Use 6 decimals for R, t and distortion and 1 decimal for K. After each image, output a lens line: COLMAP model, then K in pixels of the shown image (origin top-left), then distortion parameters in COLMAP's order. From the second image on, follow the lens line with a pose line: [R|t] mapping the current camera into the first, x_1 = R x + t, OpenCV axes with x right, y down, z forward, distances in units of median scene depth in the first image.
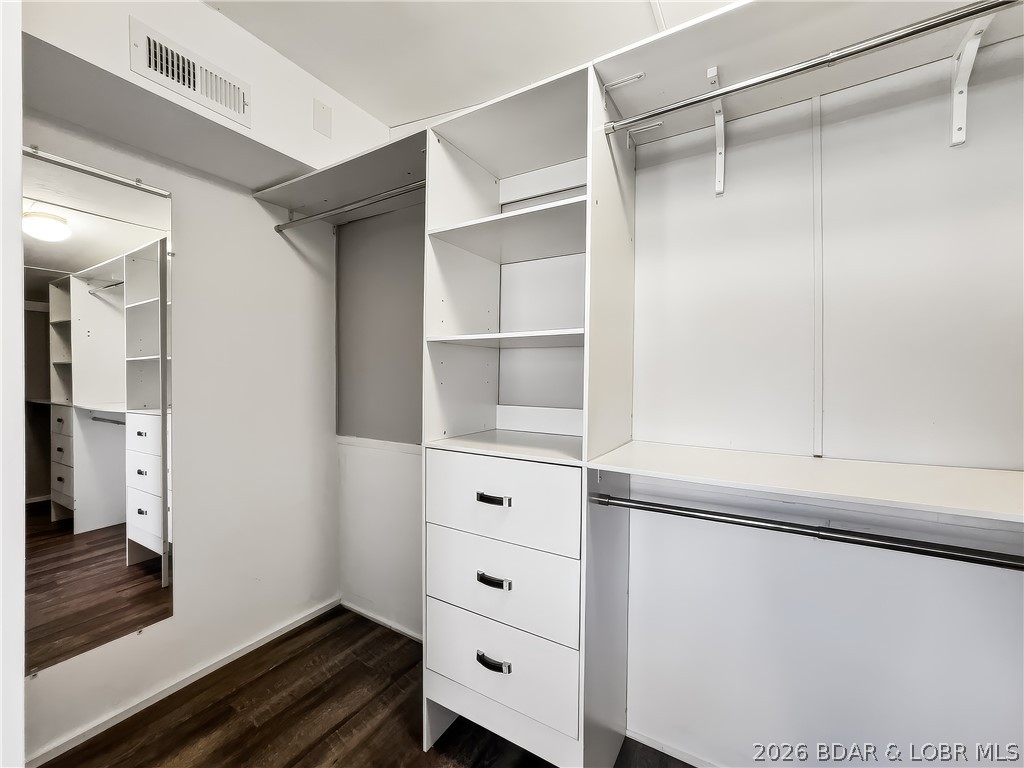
lens RADIAL K [[419.8, 0, 512.3], [0, 419.8, 378.9], [0, 0, 1]] dist [-0.040765, 0.014975]
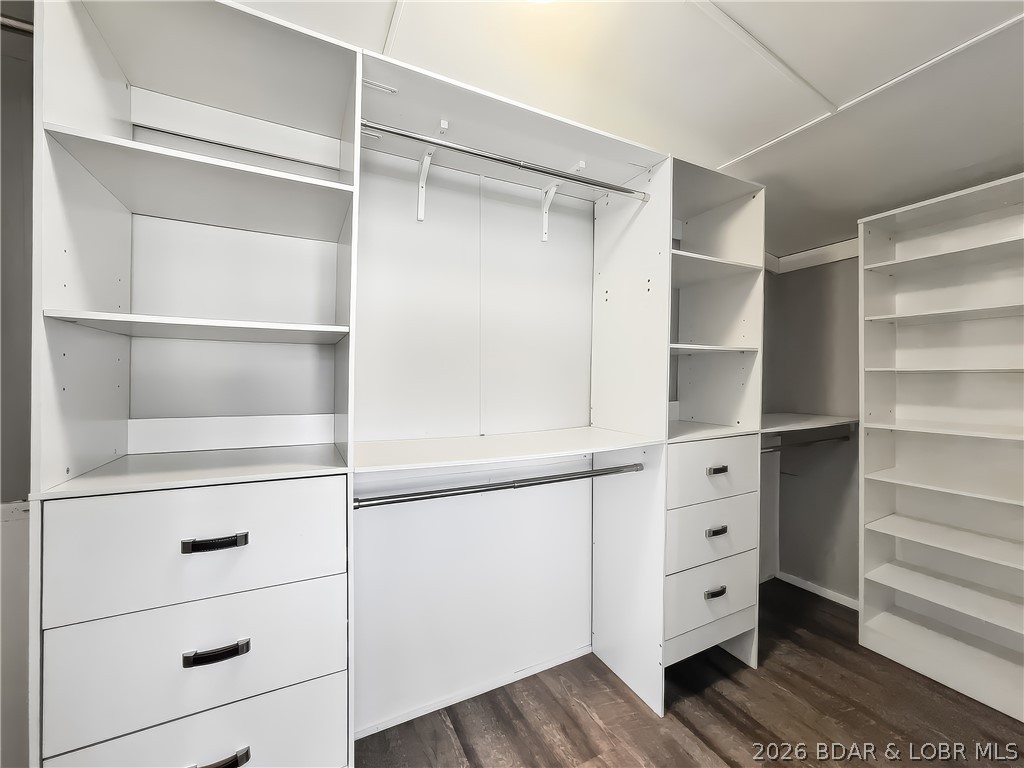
lens RADIAL K [[419.8, 0, 512.3], [0, 419.8, 378.9], [0, 0, 1]] dist [-0.040765, 0.014975]
pose [[0.521264, -0.005931, 0.853375, -0.374574], [0.001797, 0.999981, 0.005852, -0.007061], [-0.853394, -0.001517, 0.521265, 0.163994]]
